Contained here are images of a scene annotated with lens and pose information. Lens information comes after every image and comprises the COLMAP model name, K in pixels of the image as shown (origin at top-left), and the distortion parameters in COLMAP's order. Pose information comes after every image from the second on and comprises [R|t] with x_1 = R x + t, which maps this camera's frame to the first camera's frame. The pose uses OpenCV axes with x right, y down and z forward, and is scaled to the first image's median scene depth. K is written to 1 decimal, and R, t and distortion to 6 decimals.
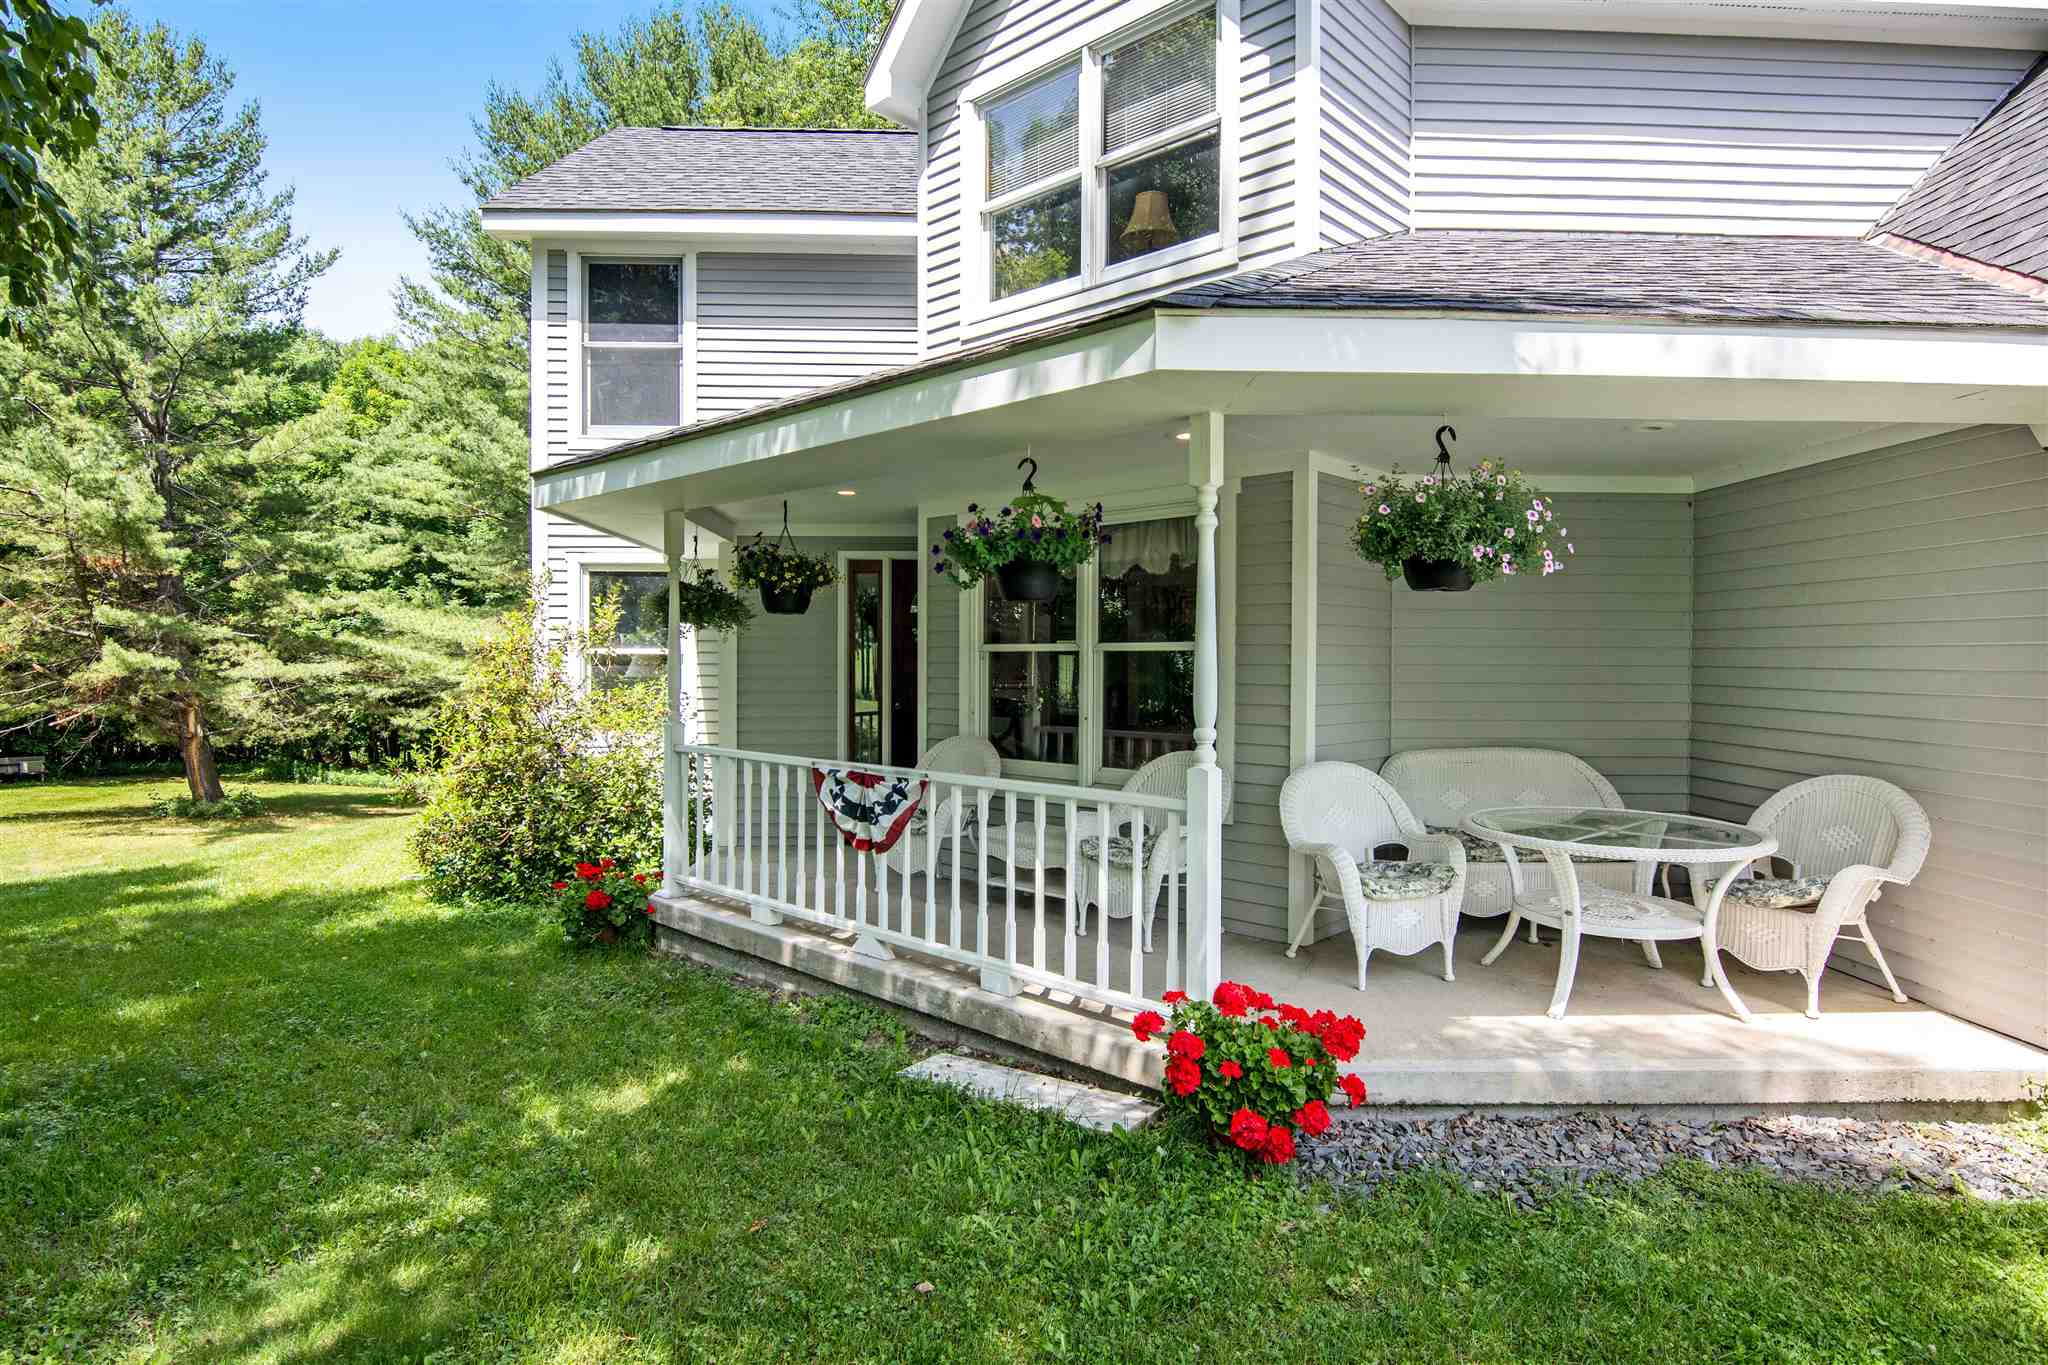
lens RADIAL K [[1117.2, 0, 1028.2], [0, 1117.2, 657.1], [0, 0, 1]] dist [-0.002727, -0.001268]
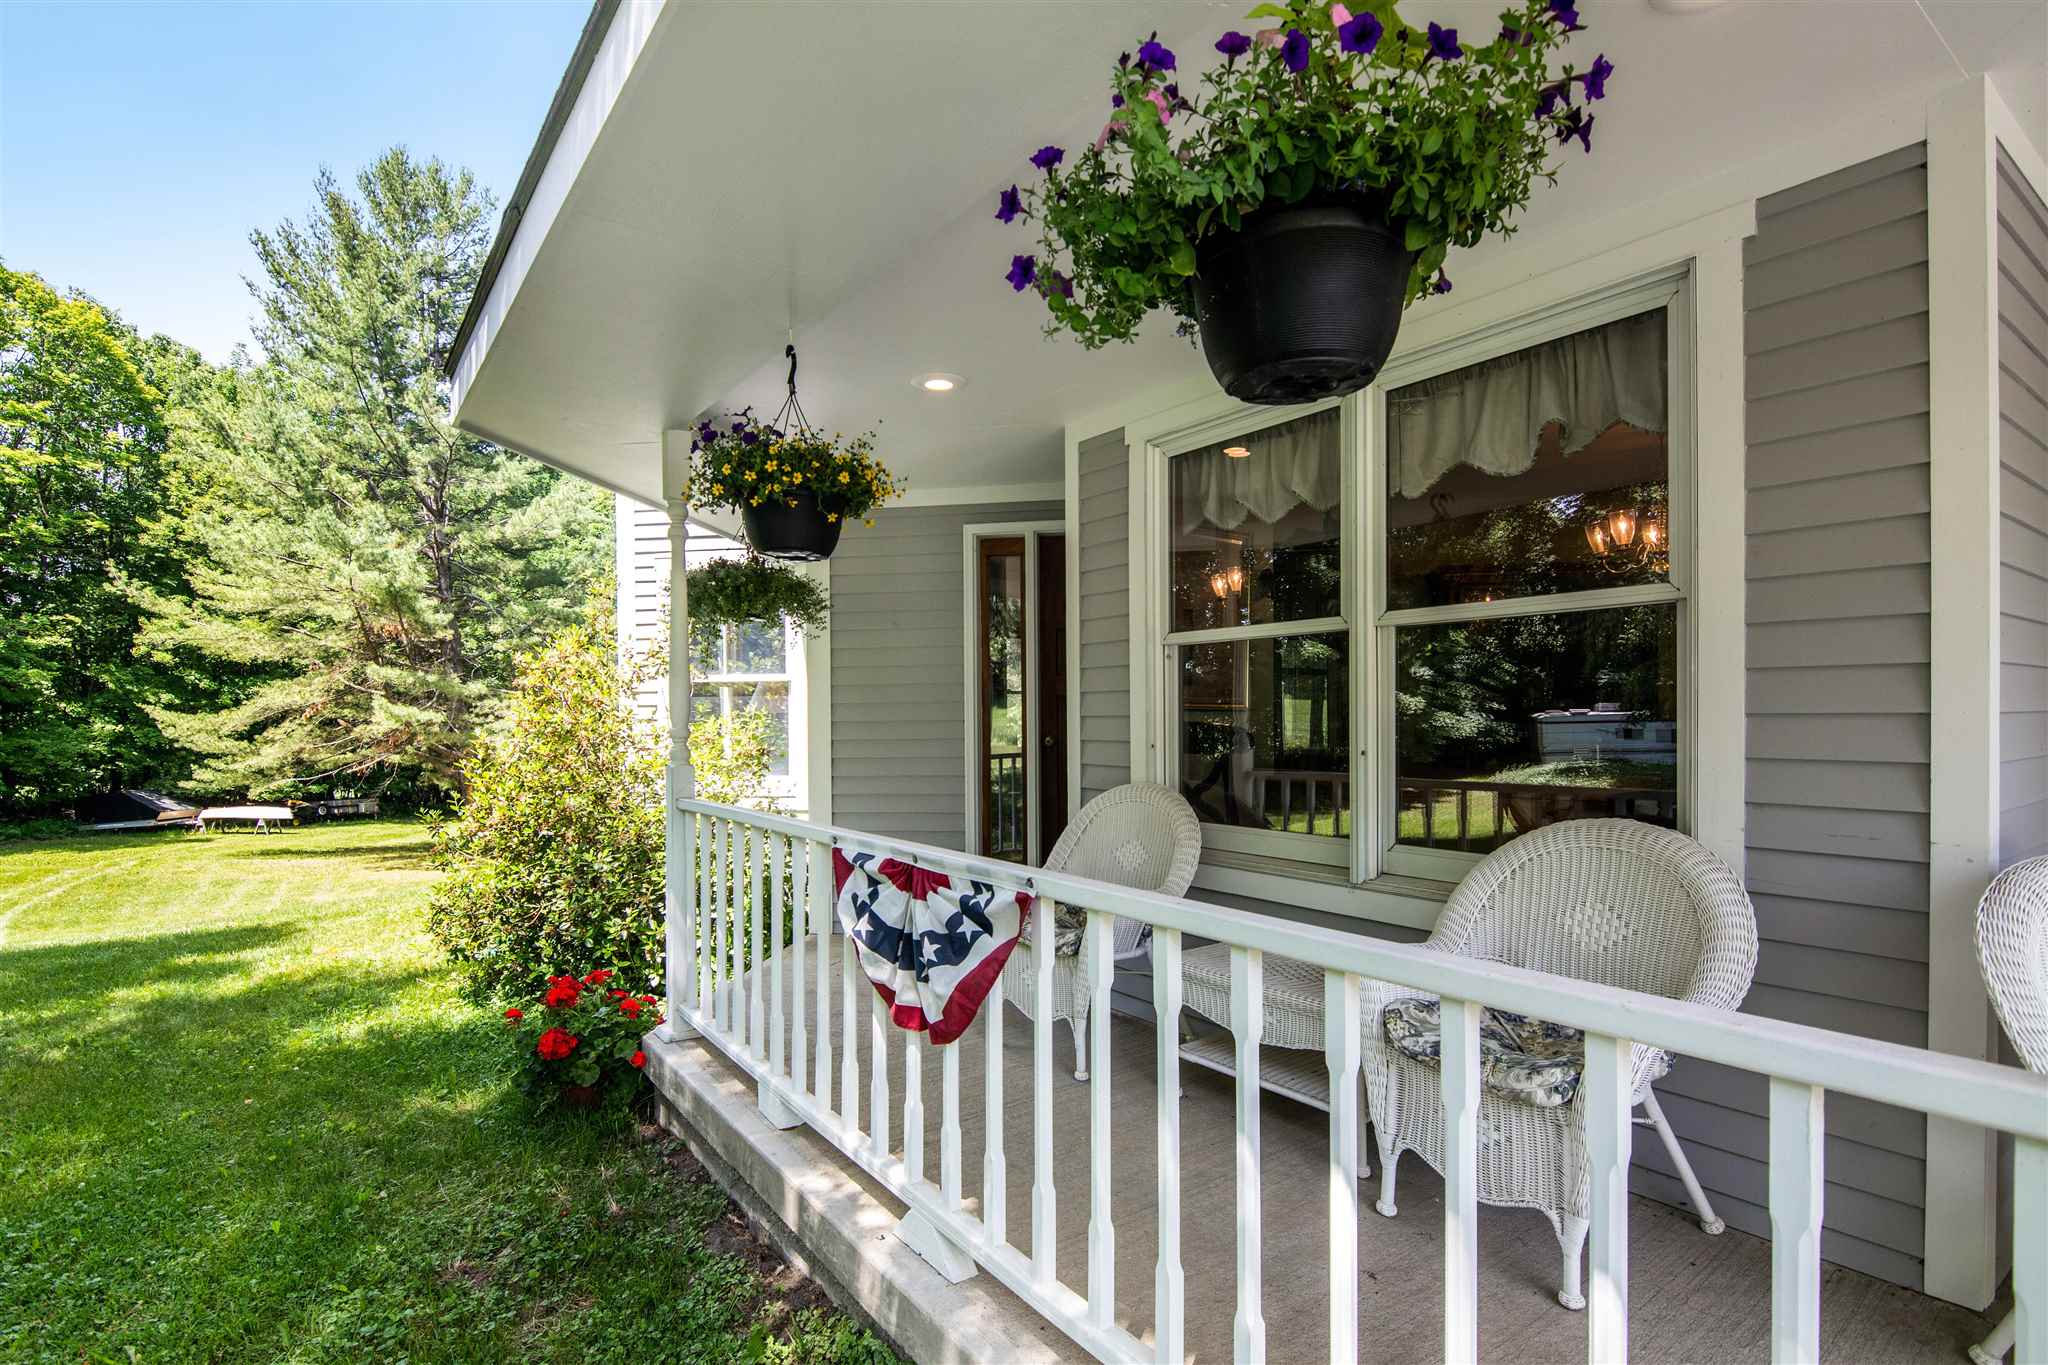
lens RADIAL K [[965.3, 0, 1024.7], [0, 965.3, 718.7], [0, 0, 1]] dist [0.003466, 0.000202]
pose [[0.981531, -0.011354, -0.190966, -0.014005], [0.012382, 0.999915, 0.004191, 0.026015], [0.190902, -0.006479, 0.981588, 0.385176]]
